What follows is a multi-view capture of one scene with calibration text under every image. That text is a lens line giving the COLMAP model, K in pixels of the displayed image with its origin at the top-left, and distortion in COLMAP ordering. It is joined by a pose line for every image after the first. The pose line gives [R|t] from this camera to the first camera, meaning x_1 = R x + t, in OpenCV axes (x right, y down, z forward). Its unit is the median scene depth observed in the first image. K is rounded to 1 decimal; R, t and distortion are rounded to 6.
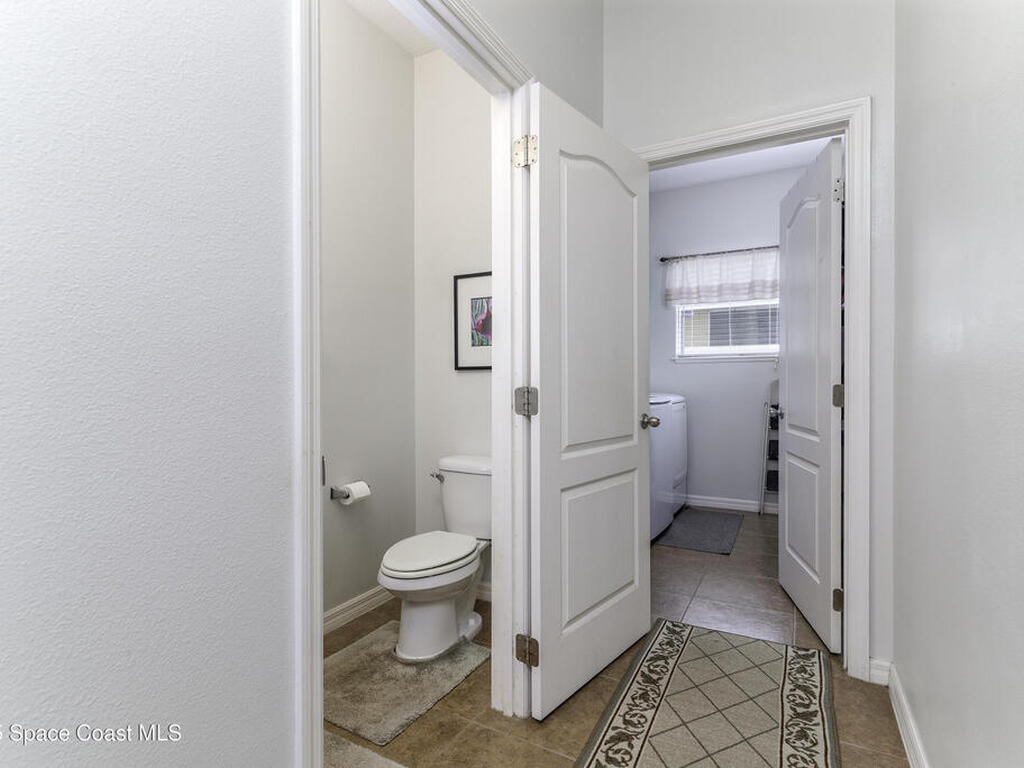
lens RADIAL K [[538.8, 0, 512.4], [0, 538.8, 386.3], [0, 0, 1]] dist [0.006167, -0.002022]
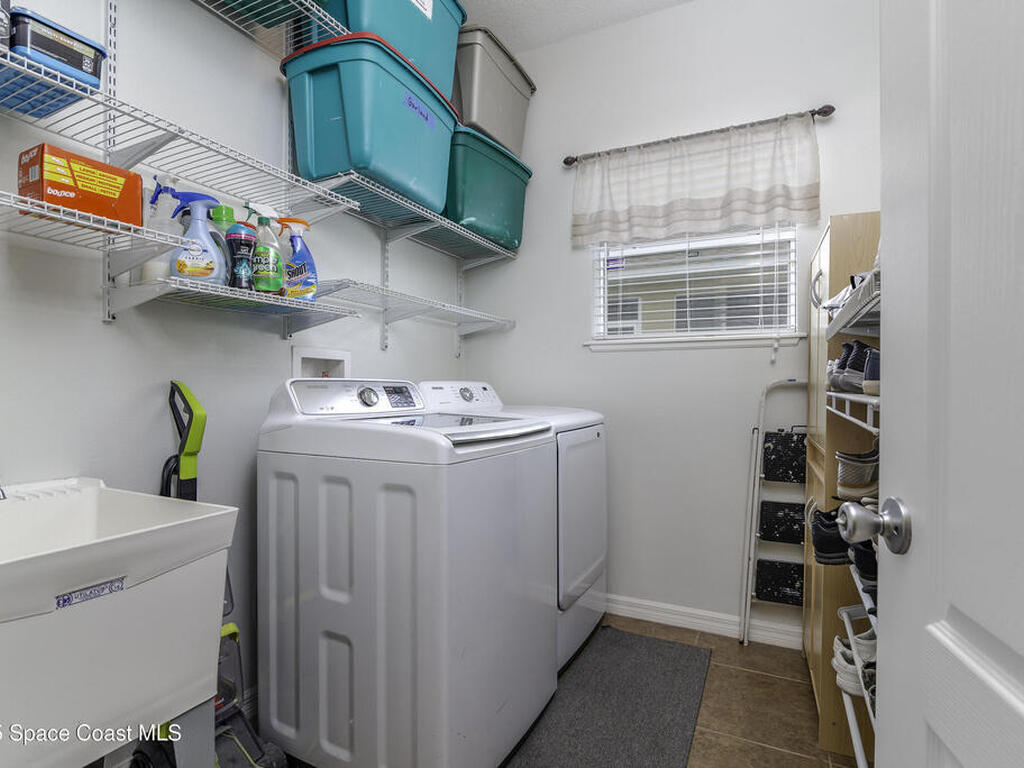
lens RADIAL K [[538.8, 0, 511.1], [0, 538.8, 378.6], [0, 0, 1]] dist [0.006167, -0.002022]
pose [[0.998124, 0.011331, 0.060175, 0.197394], [-0.010156, 0.999753, -0.019792, -0.002788], [-0.060384, 0.019144, 0.997992, 0.475896]]
